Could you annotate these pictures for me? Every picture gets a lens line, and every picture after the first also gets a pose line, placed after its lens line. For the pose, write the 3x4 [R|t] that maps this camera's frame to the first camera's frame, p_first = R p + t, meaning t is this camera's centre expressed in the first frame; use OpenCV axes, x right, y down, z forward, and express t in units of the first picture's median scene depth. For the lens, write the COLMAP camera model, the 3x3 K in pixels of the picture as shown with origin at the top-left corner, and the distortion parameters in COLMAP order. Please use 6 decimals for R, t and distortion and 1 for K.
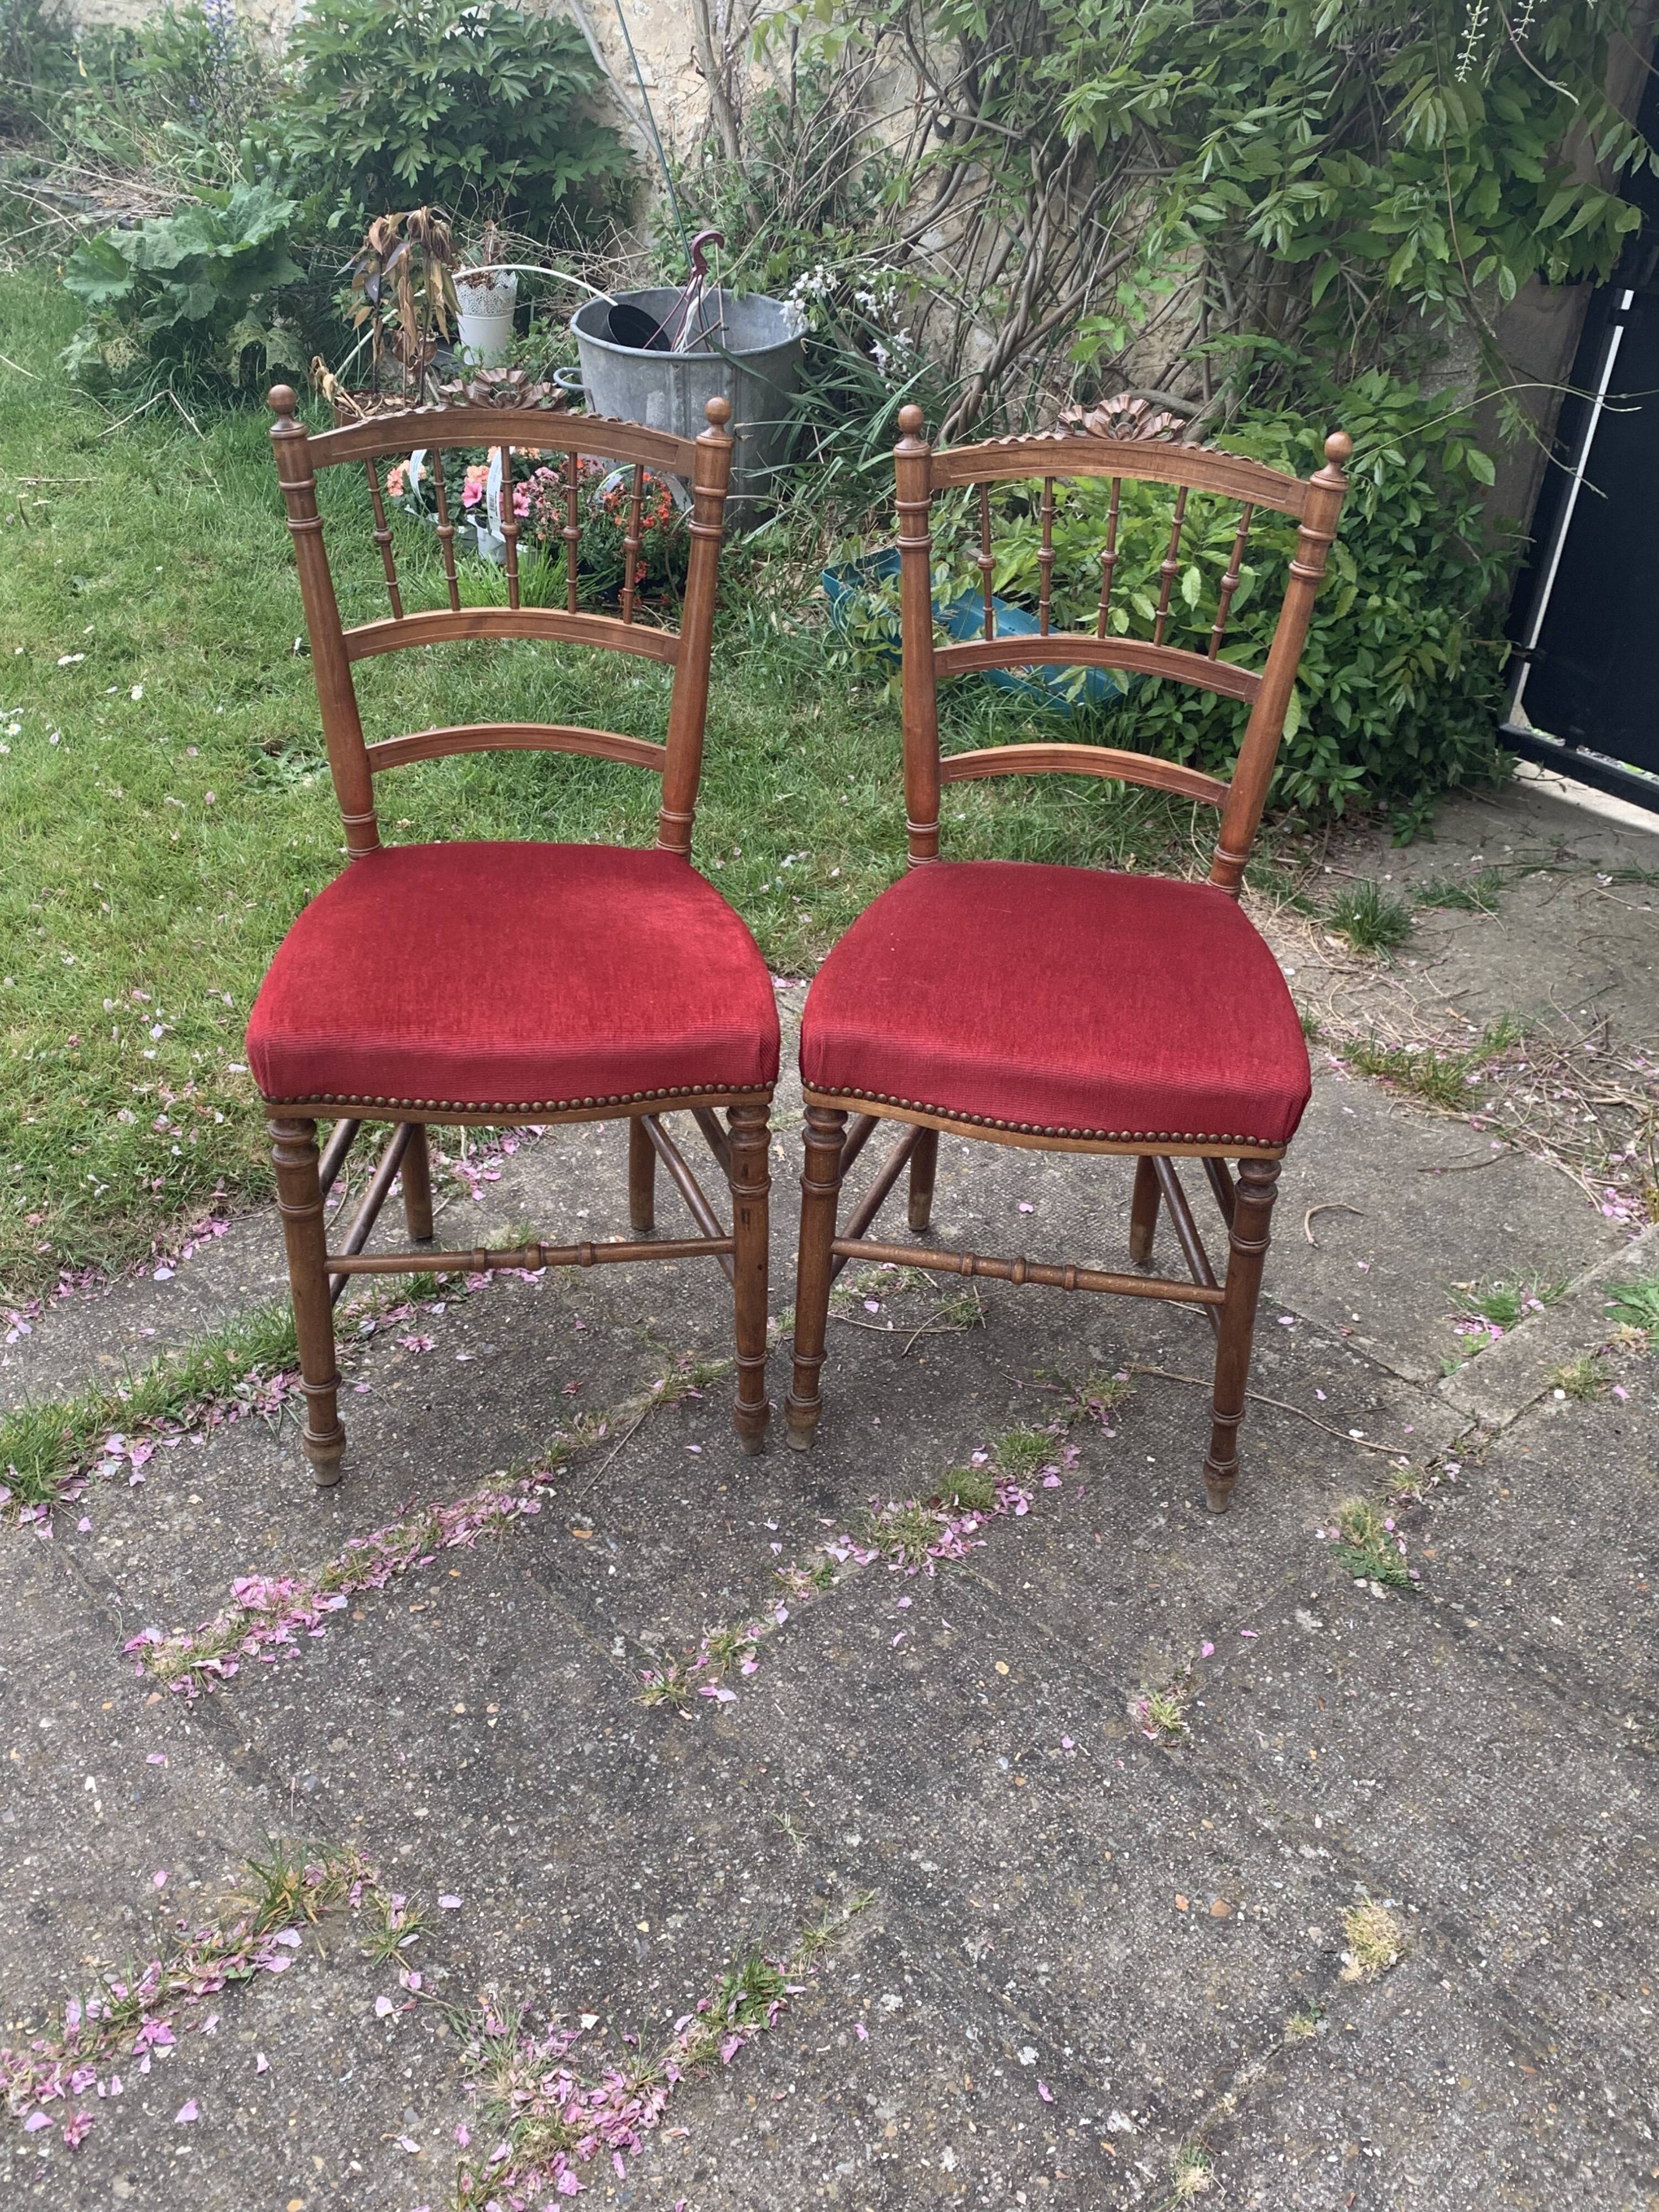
lens RADIAL K [[2087.1, 0, 854.6], [0, 2087.1, 1109.9], [0, 0, 1]] dist [0.007100, -0.001886]
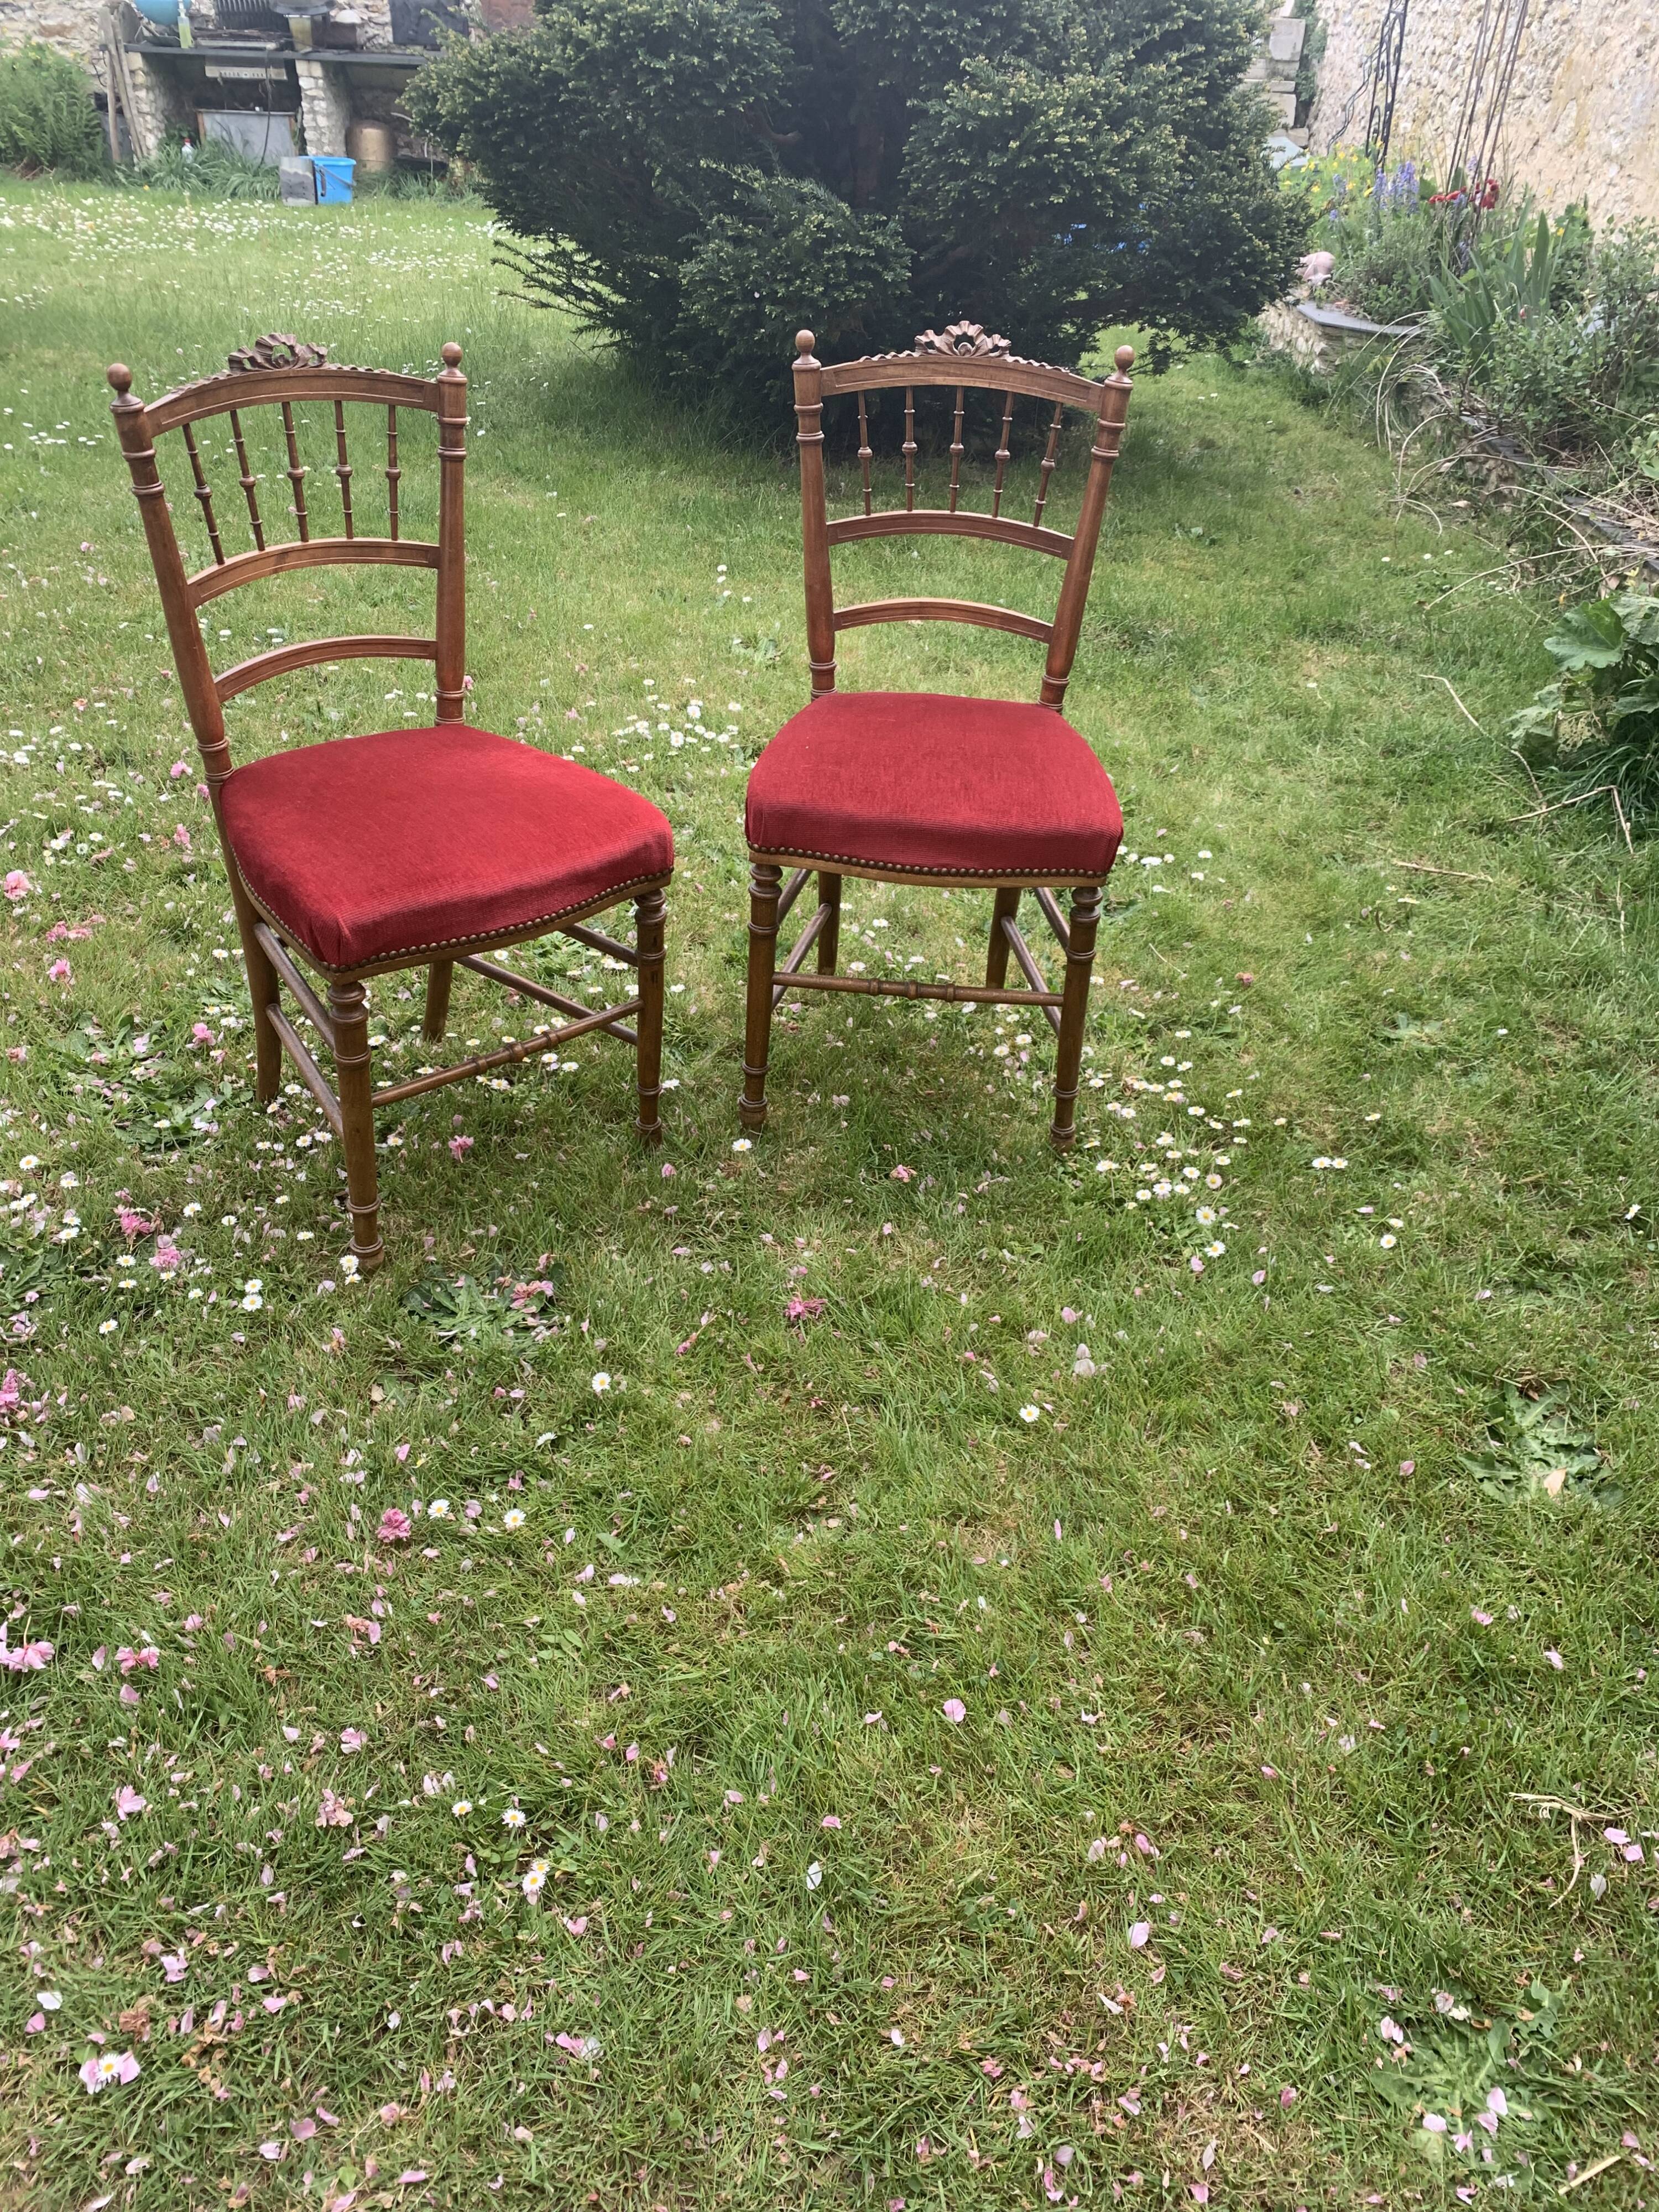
lens RADIAL K [[1650.6, 0, 865.1], [0, 1650.6, 1107.2], [0, 0, 1]] dist [0.015288, -0.008908]
pose [[0.731476, 0.342907, -0.589370, -0.185905], [-0.359030, 0.928516, 0.094632, -0.302763], [0.579689, 0.142380, 0.802302, 0.512916]]
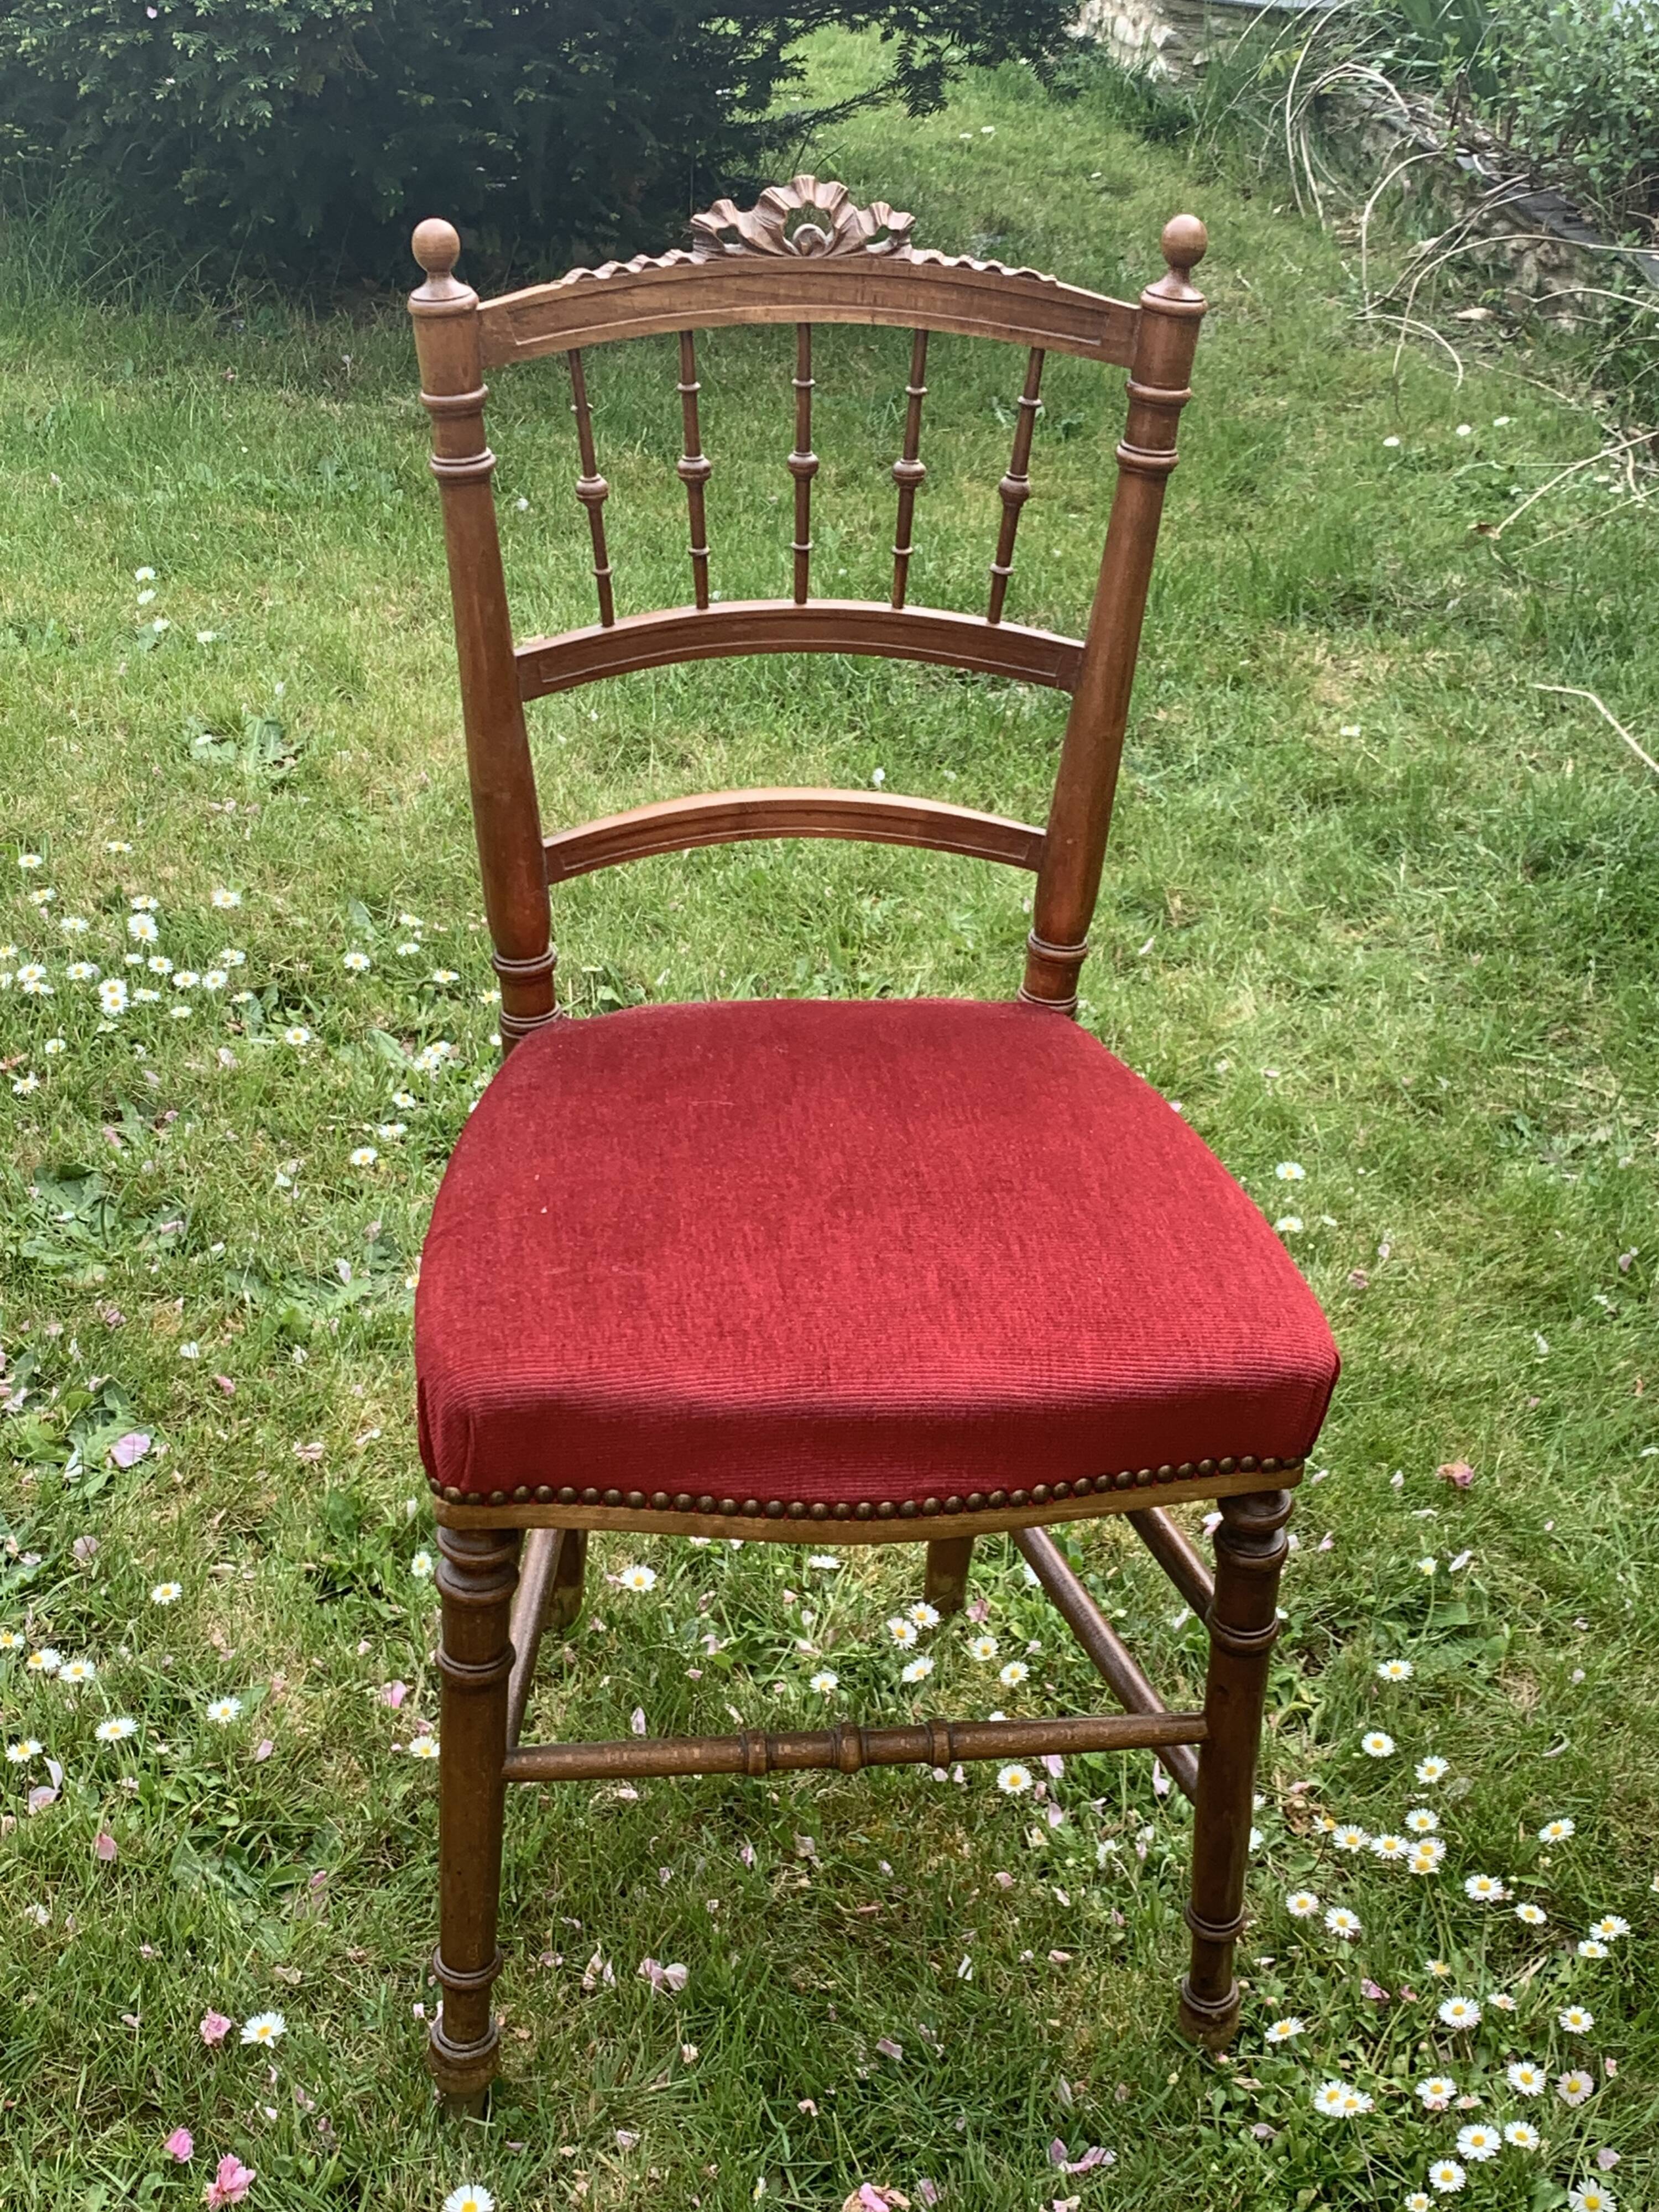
lens RADIAL K [[2807.5, 0, 829.5], [0, 2807.5, 1106.0], [0, 0, 1]] dist [0.230592, -0.679163]
pose [[0.847793, 0.226245, -0.479645, -0.415524], [-0.264029, 0.964443, -0.011762, -0.403666], [0.459930, 0.136612, 0.877384, 0.639037]]
